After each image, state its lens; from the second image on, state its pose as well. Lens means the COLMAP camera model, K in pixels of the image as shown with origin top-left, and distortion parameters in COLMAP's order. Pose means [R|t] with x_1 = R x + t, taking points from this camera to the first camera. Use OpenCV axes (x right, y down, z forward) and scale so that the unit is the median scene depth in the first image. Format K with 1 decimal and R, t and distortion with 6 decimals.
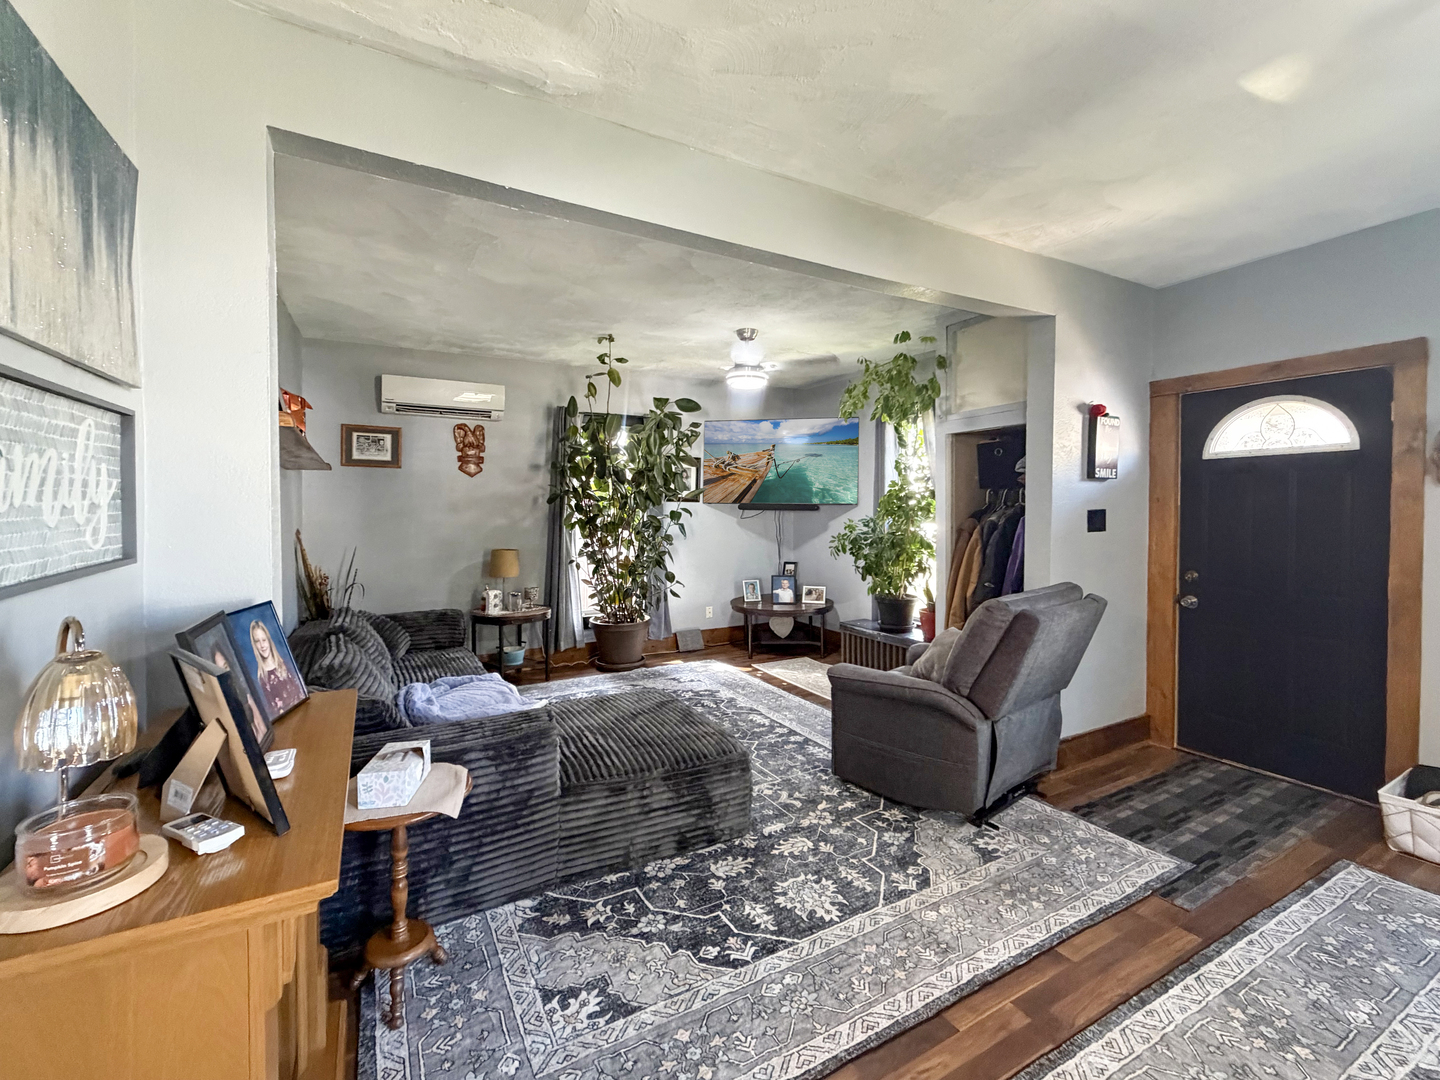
lens RADIAL K [[587.8, 0, 691.2], [0, 587.8, 521.7], [0, 0, 1]] dist [-0.000457, 0.000043]
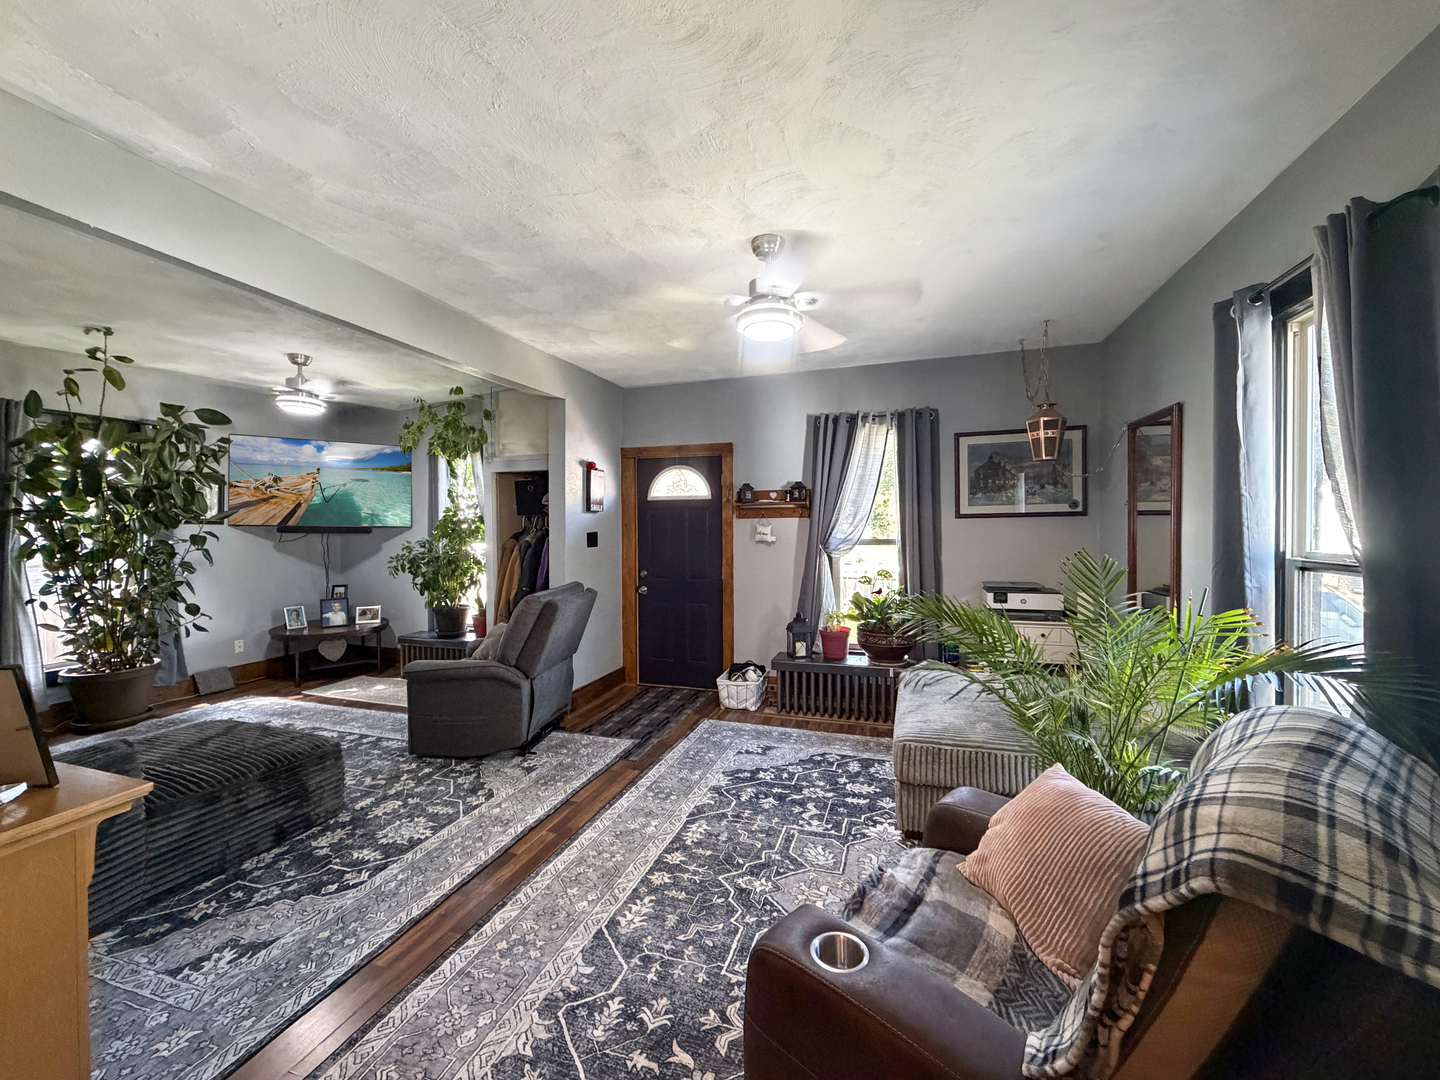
lens RADIAL K [[599.3, 0, 686.3], [0, 599.3, 542.8], [0, 0, 1]] dist [-0.000954, 0.000004]
pose [[0.739381, -0.018376, 0.673036, -0.148175], [0.016921, 0.999819, 0.008709, -0.002892], [-0.673074, 0.004949, 0.739558, -0.270597]]
